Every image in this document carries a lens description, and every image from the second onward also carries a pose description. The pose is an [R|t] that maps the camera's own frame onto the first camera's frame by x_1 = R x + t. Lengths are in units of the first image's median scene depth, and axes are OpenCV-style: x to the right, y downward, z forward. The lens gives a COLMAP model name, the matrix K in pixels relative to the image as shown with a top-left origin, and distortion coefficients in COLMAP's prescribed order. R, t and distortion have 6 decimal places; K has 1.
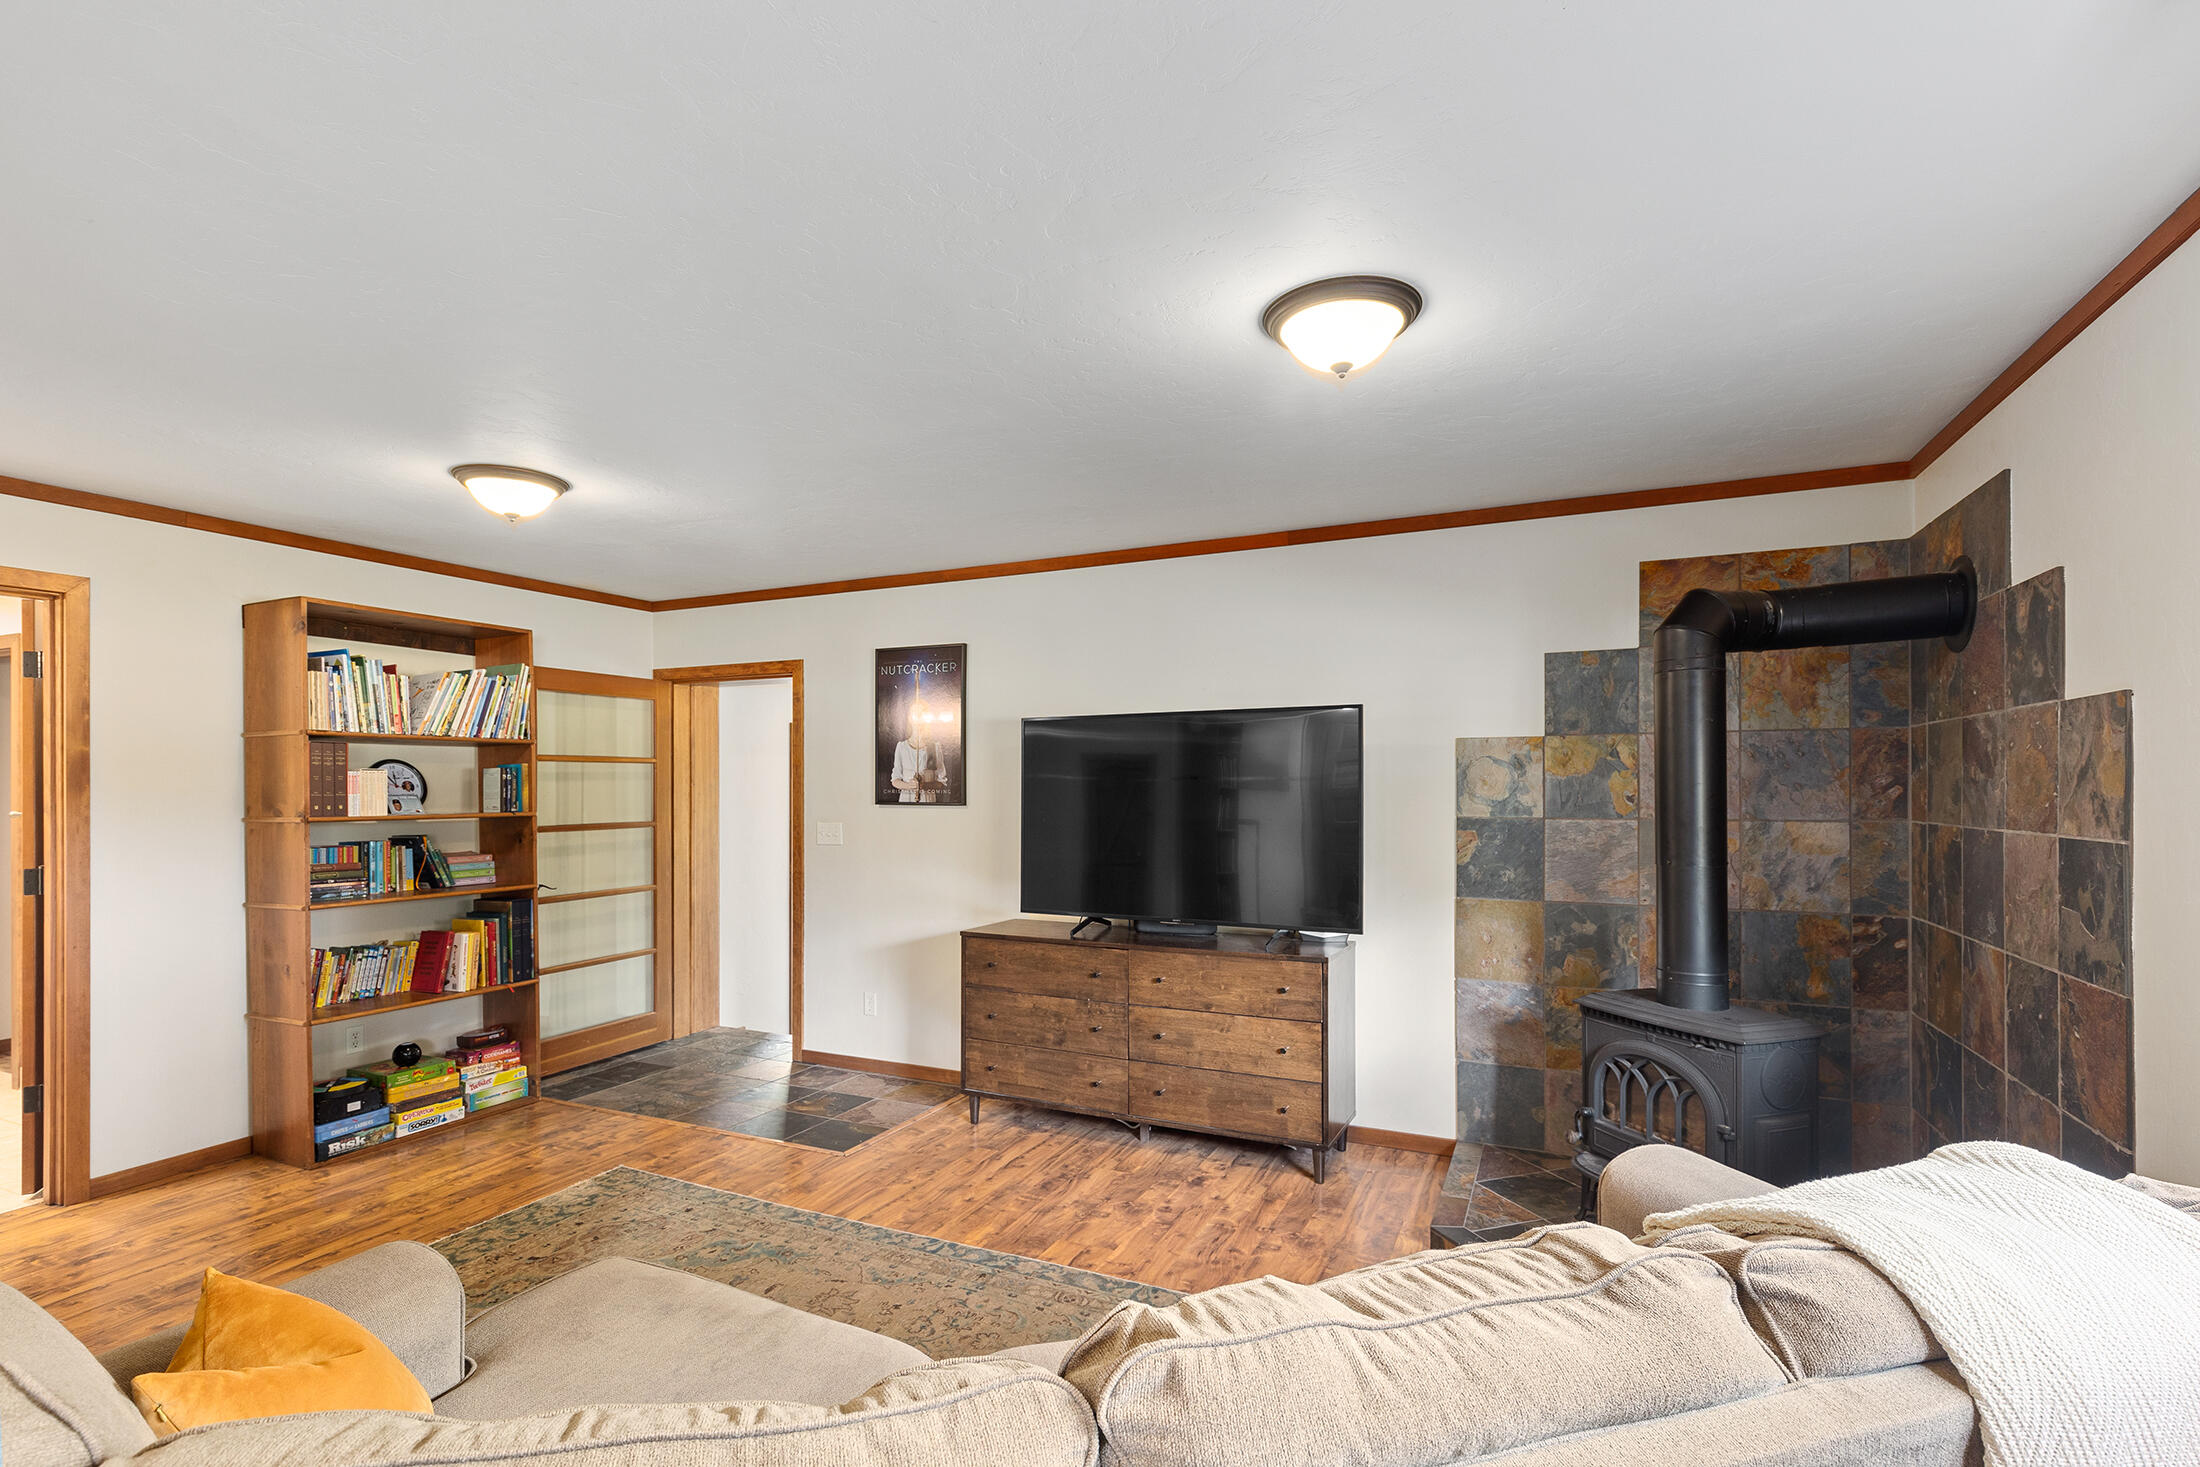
lens RADIAL K [[1005.5, 0, 1152.0], [0, 1005.5, 782.2], [0, 0, 1]] dist [0.002077, -0.000503]
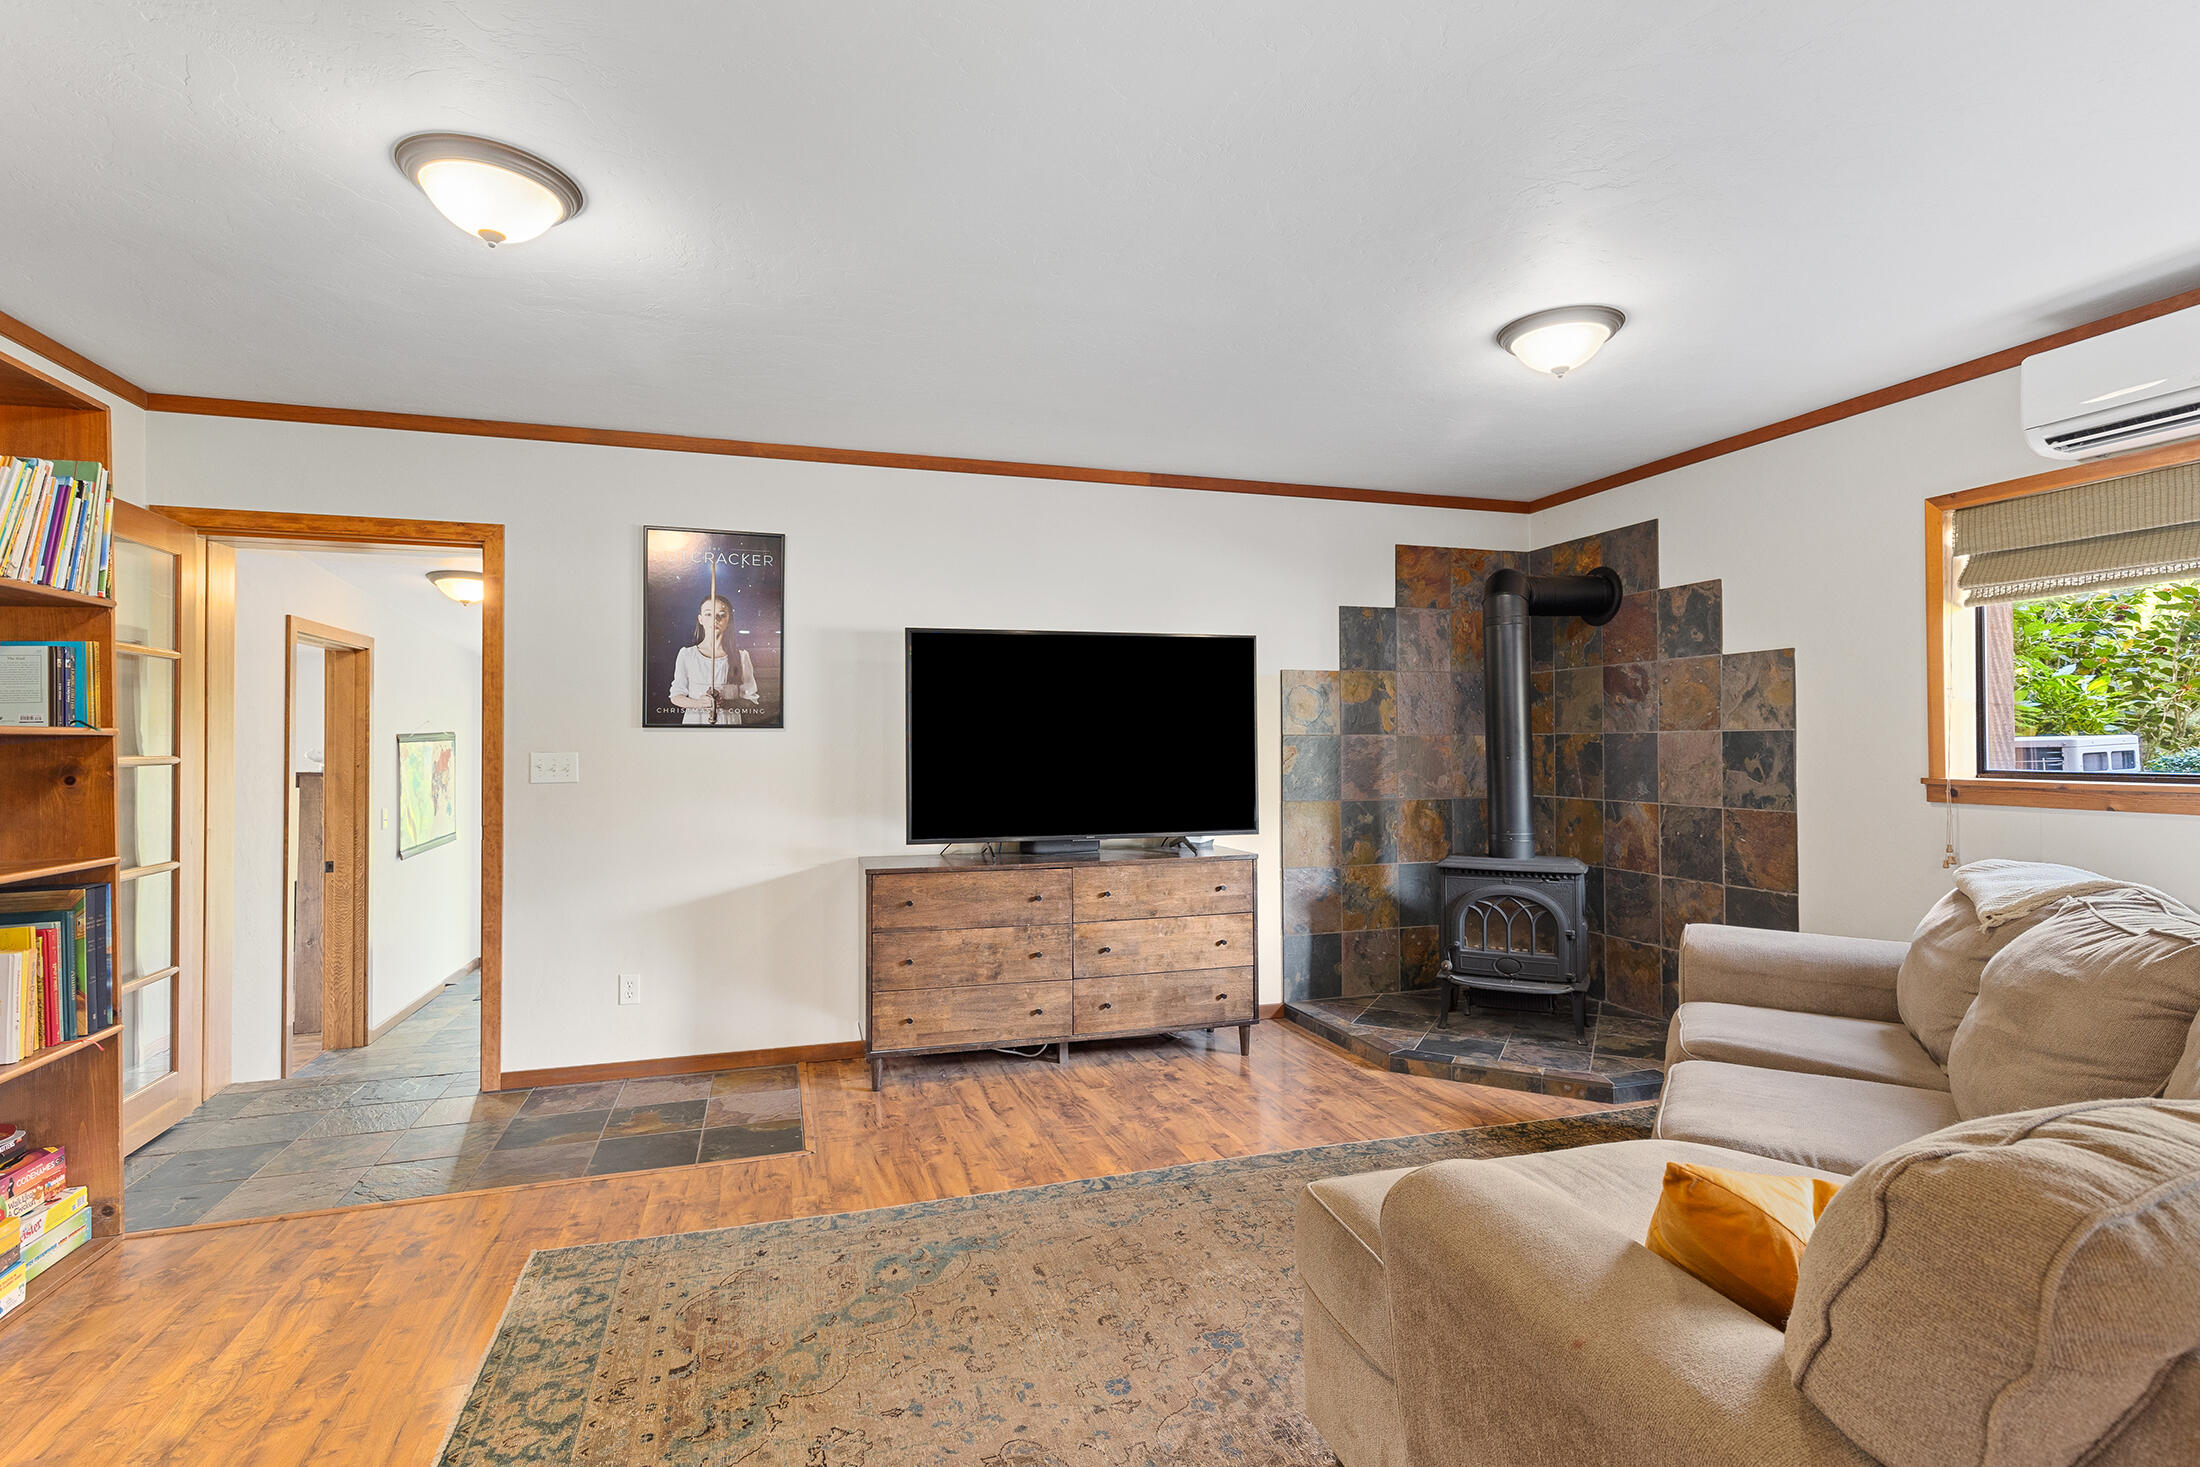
lens RADIAL K [[1005.5, 0, 1110.6], [0, 1005.5, 733.8], [0, 0, 1]] dist [0.002077, -0.000503]
pose [[0.746834, 0.004713, 0.664994, -0.670457], [0.001838, 0.999956, -0.009151, 0.045127], [-0.665008, 0.008056, 0.746793, 0.242420]]
